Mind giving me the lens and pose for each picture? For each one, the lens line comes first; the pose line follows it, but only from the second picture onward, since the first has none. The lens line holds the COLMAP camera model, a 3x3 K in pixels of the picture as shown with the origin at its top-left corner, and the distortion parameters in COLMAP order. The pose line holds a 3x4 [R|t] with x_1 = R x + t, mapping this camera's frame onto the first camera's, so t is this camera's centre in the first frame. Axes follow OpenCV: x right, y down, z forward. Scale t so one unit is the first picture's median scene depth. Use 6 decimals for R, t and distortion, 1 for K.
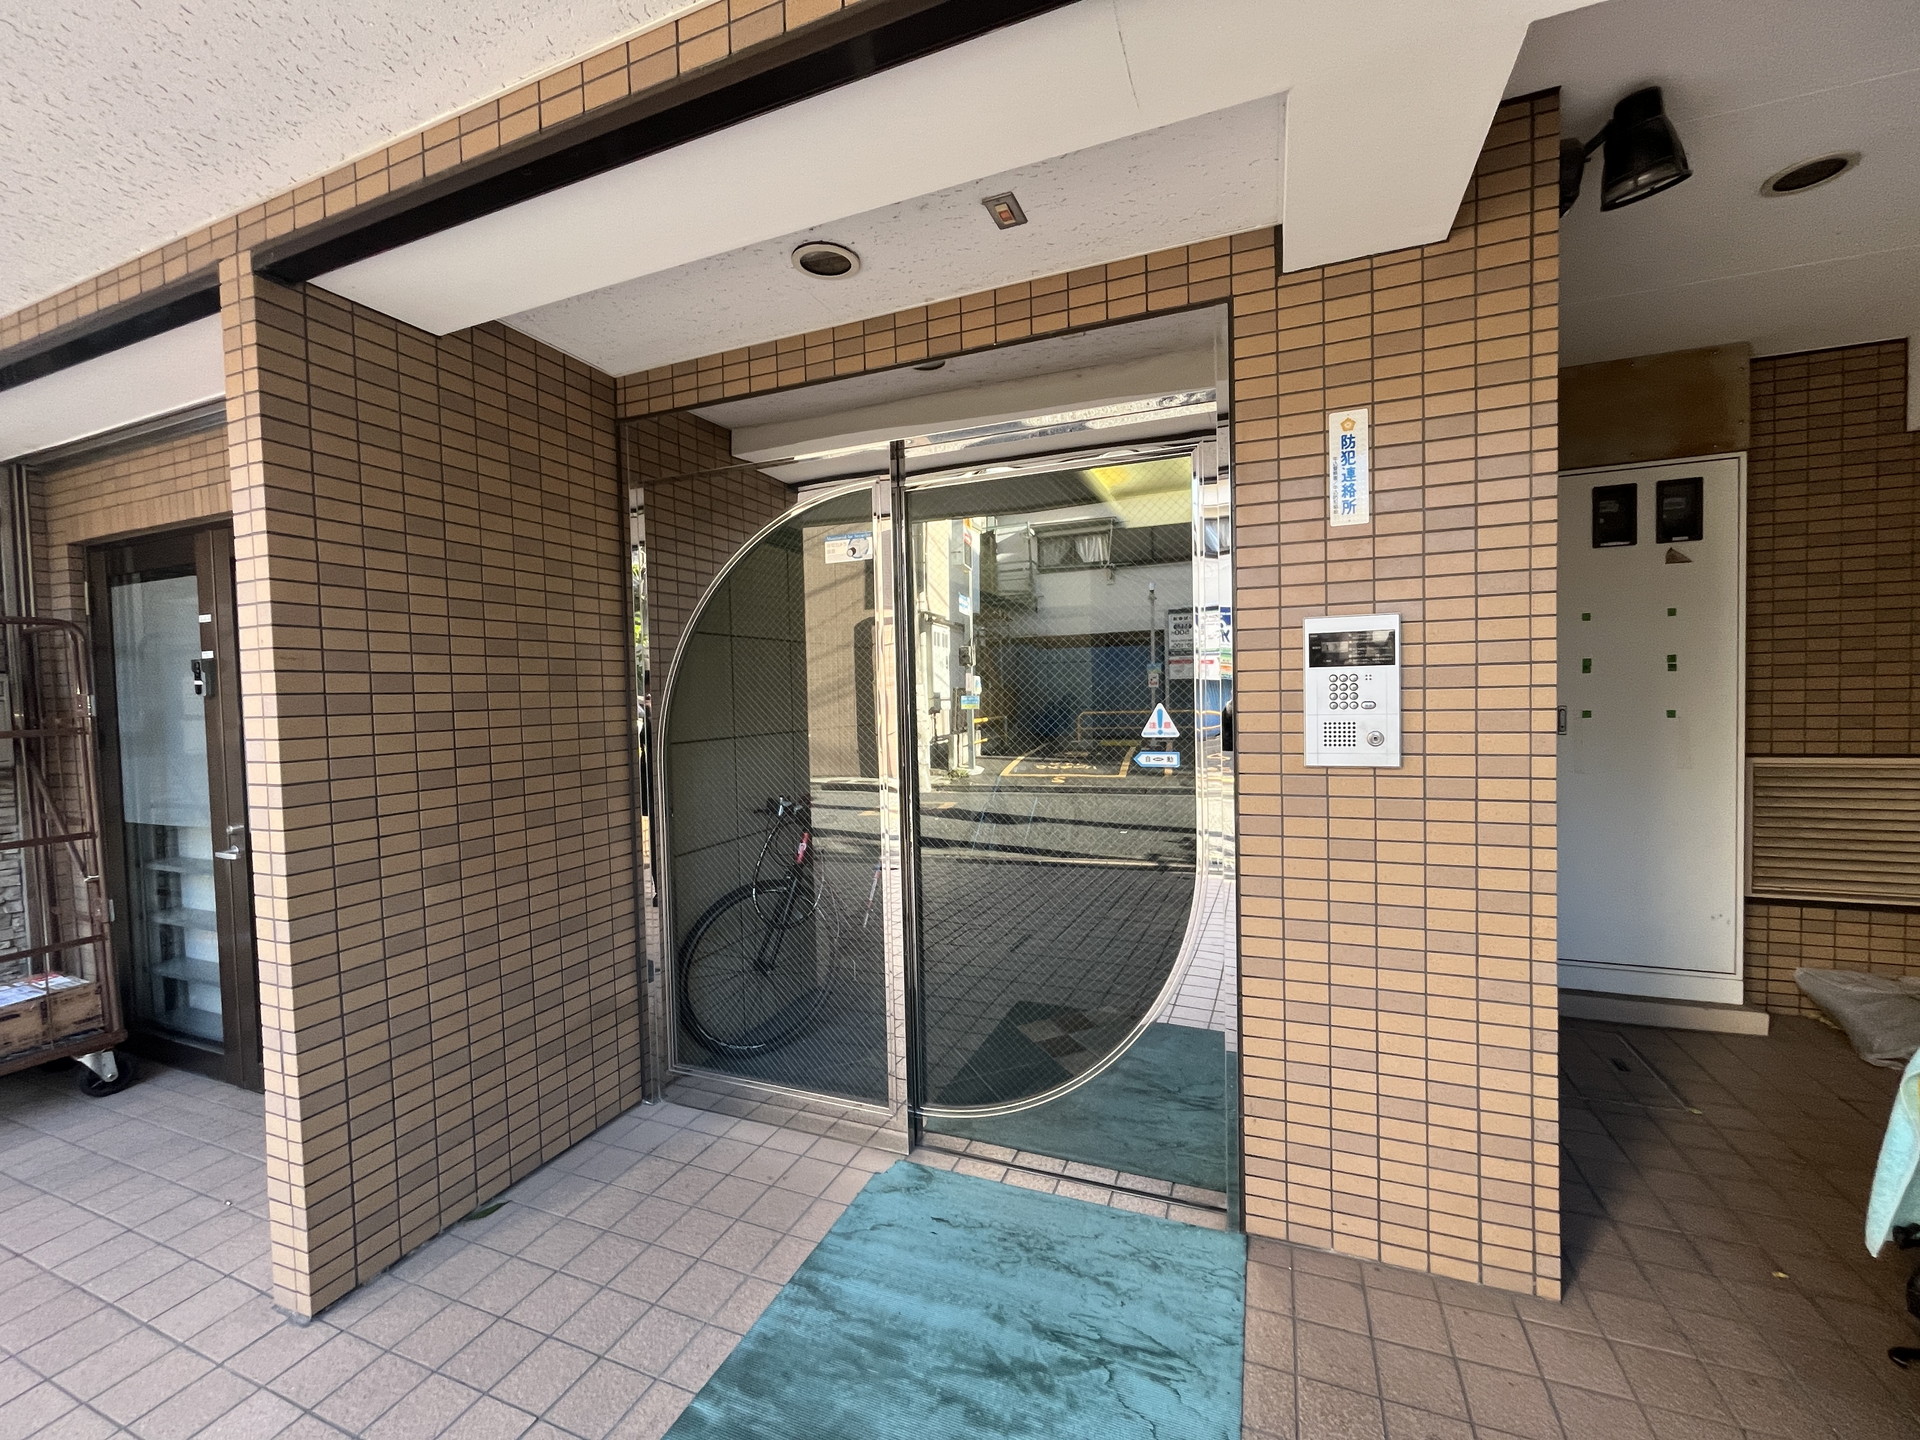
lens RADIAL K [[782.3, 0, 959.3], [0, 782.3, 718.7], [0, 0, 1]] dist [-0.002145, -0.000081]
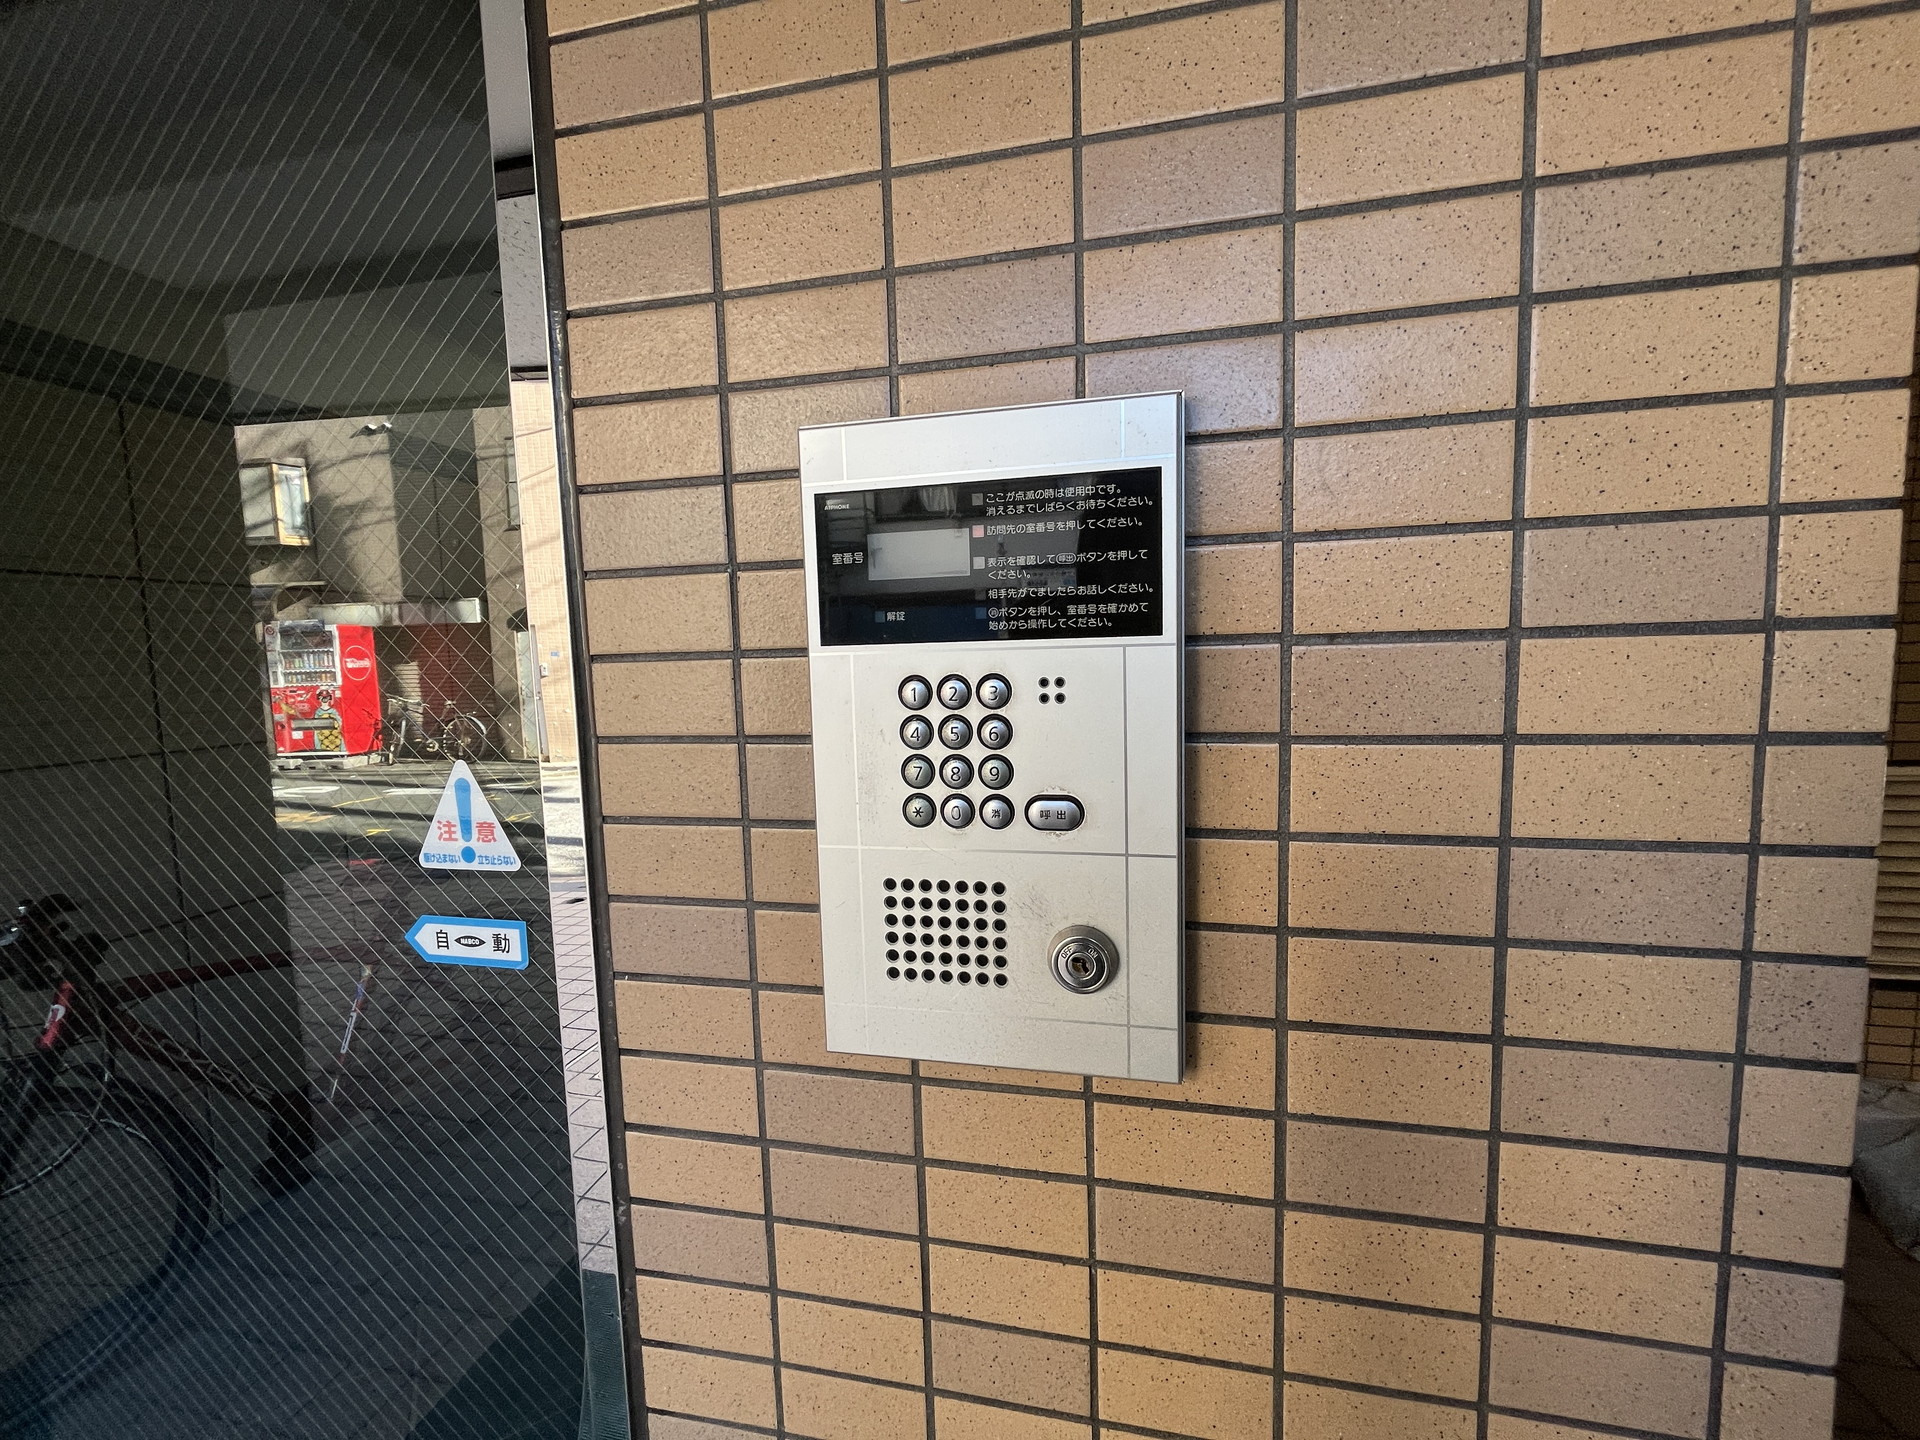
lens RADIAL K [[782.3, 0, 958.4], [0, 782.3, 718.0], [0, 0, 1]] dist [-0.002145, -0.000081]
pose [[0.986235, -0.020380, 0.164091, 0.457222], [0.011692, 0.998487, 0.053740, -0.056903], [-0.164938, -0.051082, 0.984980, 0.779419]]
